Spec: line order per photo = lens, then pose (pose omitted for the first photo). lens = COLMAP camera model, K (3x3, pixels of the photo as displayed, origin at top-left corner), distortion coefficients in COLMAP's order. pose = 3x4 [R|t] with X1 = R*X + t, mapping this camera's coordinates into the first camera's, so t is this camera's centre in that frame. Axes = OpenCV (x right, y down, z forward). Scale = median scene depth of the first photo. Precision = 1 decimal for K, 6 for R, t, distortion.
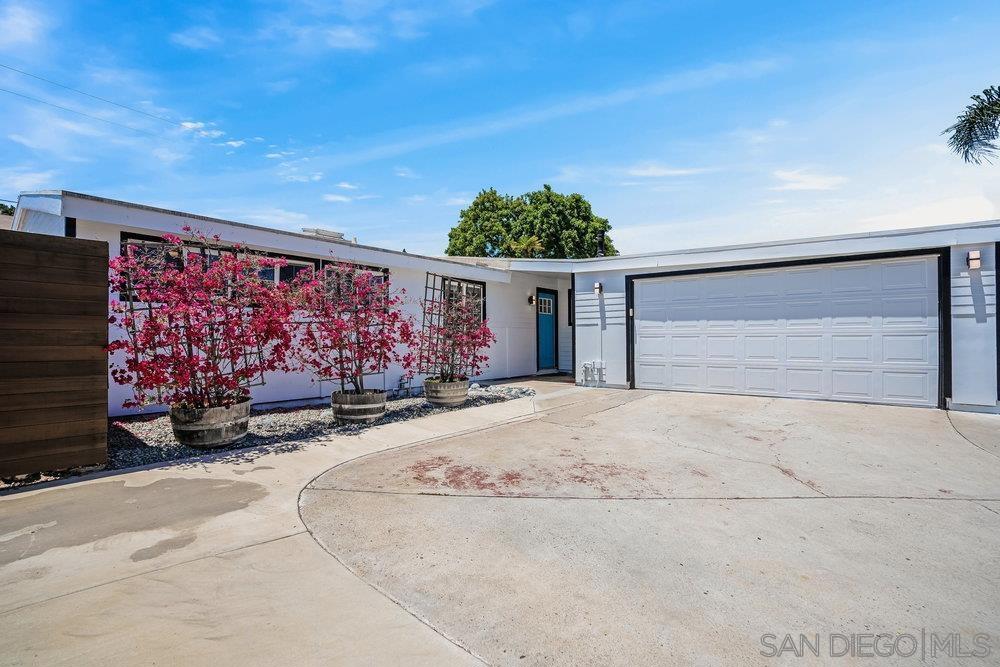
lens RADIAL K [[479.0, 0, 500.0], [0, 479.0, 333.5], [0, 0, 1]] dist [-0.000641, -0.000111]
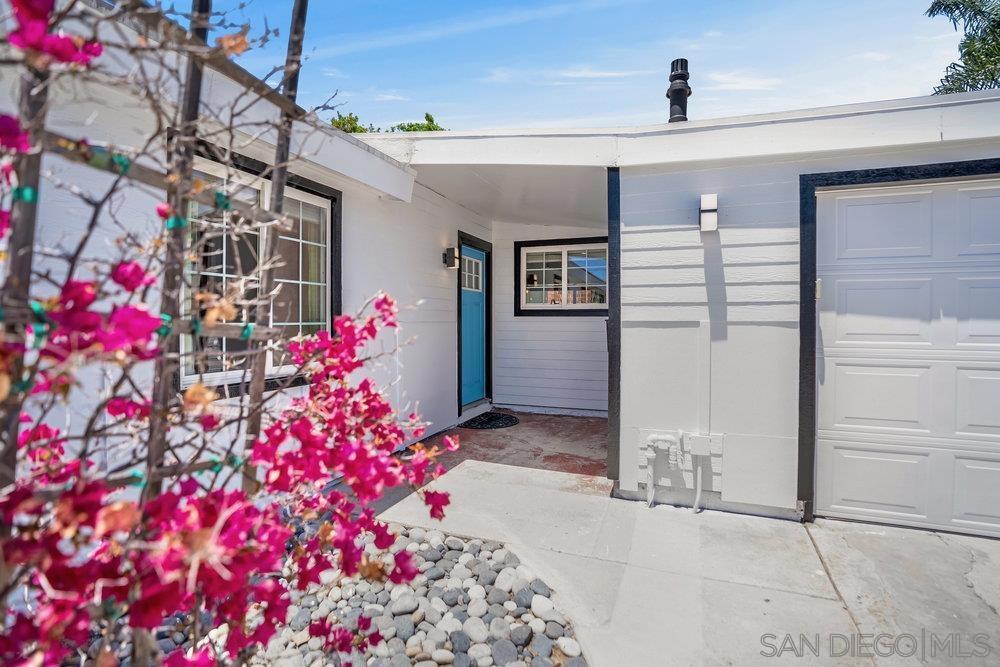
lens RADIAL K [[479.0, 0, 500.0], [0, 479.0, 333.5], [0, 0, 1]] dist [-0.000641, -0.000111]
pose [[0.954045, -0.001375, 0.299661, -0.027267], [-0.010803, 0.999182, 0.038978, -0.023484], [-0.299469, -0.040424, 0.953249, 0.727218]]
